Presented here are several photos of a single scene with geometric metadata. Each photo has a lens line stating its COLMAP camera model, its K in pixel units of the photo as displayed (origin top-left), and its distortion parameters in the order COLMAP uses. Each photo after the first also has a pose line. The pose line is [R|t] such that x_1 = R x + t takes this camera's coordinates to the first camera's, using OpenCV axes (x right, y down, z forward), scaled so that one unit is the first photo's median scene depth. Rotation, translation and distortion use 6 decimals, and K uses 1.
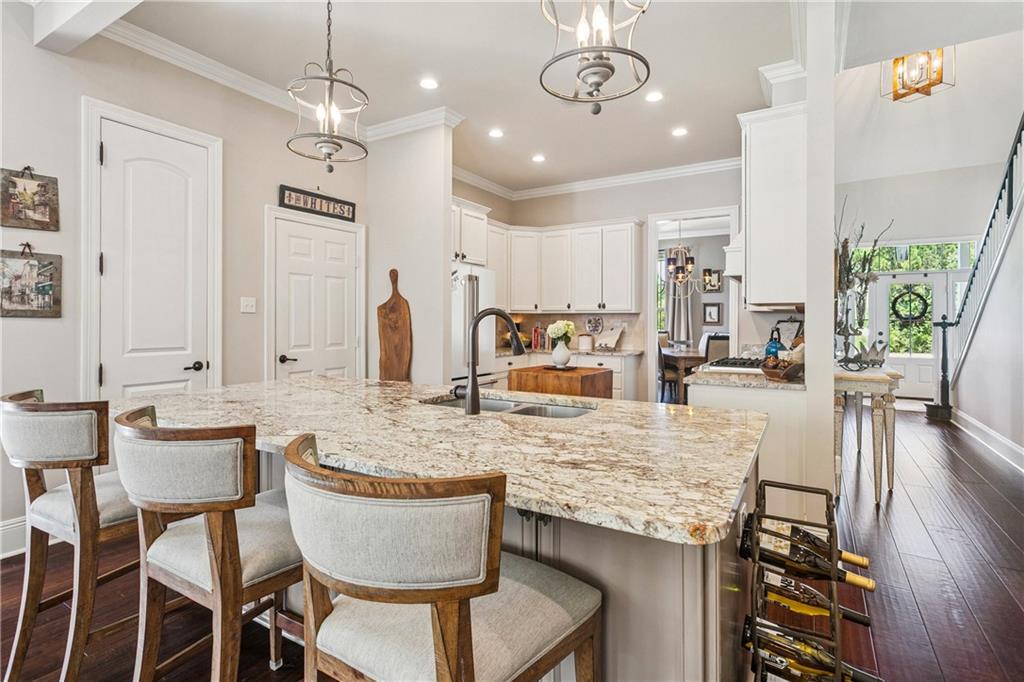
lens RADIAL K [[501.1, 0, 514.8], [0, 501.1, 319.9], [0, 0, 1]] dist [-0.003517, -0.000708]
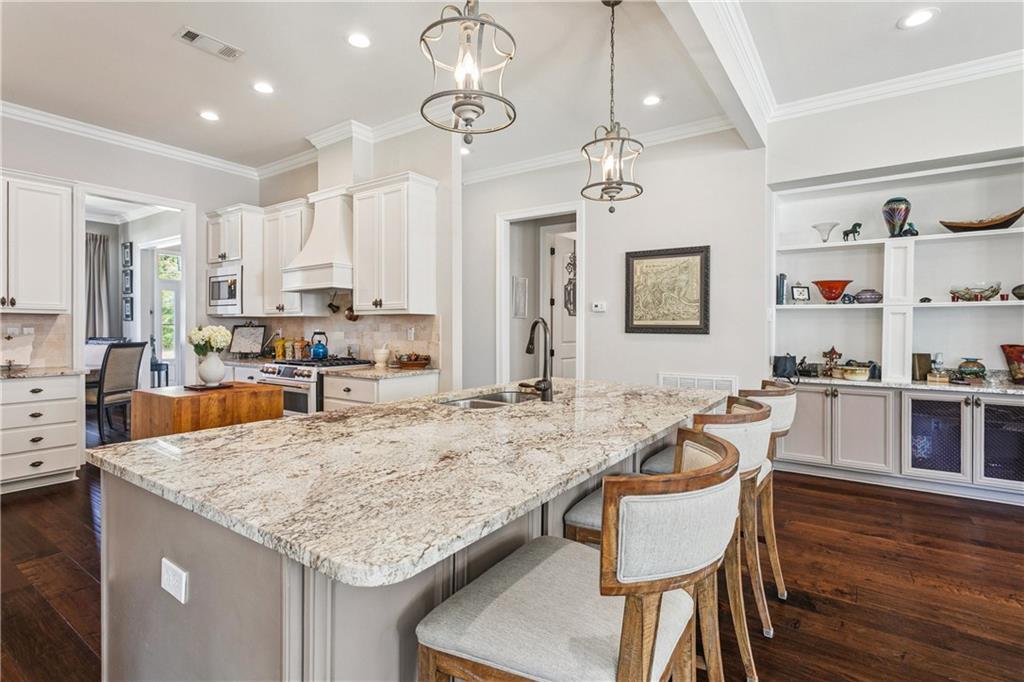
lens RADIAL K [[501.1, 0, 510.3], [0, 501.1, 333.9], [0, 0, 1]] dist [-0.003517, -0.000708]
pose [[0.077959, -0.015176, 0.996841, -0.390087], [-0.005124, 0.999865, 0.015623, -0.000148], [-0.996943, -0.006326, 0.077871, 0.288673]]
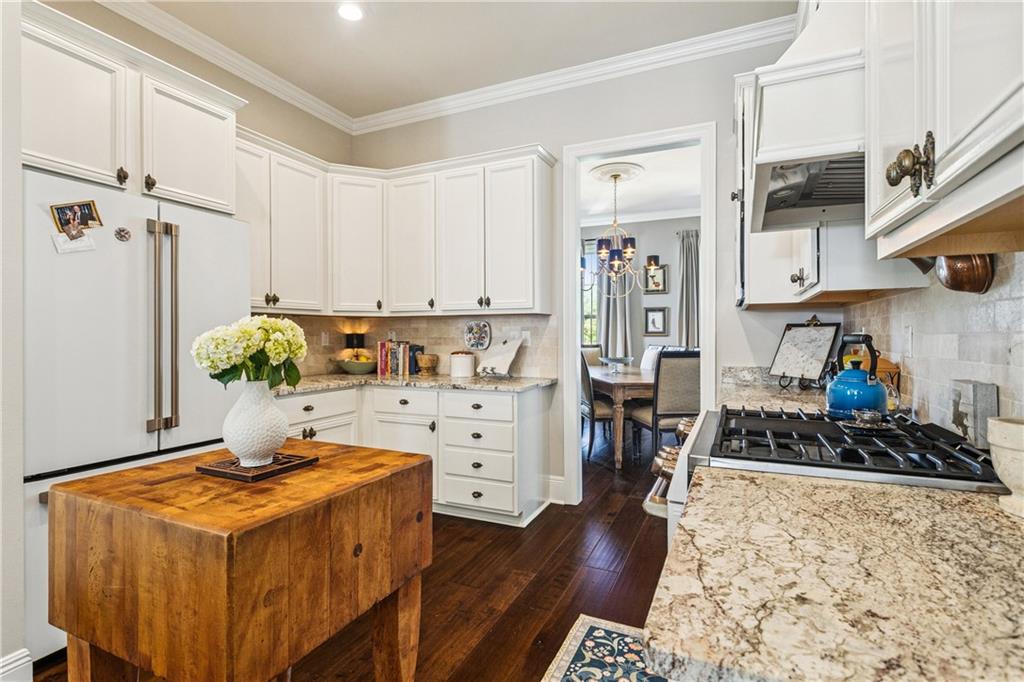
lens RADIAL K [[501.1, 0, 512.0], [0, 501.1, 337.0], [0, 0, 1]] dist [-0.003517, -0.000708]
pose [[0.993210, -0.006814, 0.116139, 0.130305], [0.006174, 0.999964, 0.005871, 0.008726], [-0.116175, -0.005114, 0.993216, 0.401655]]
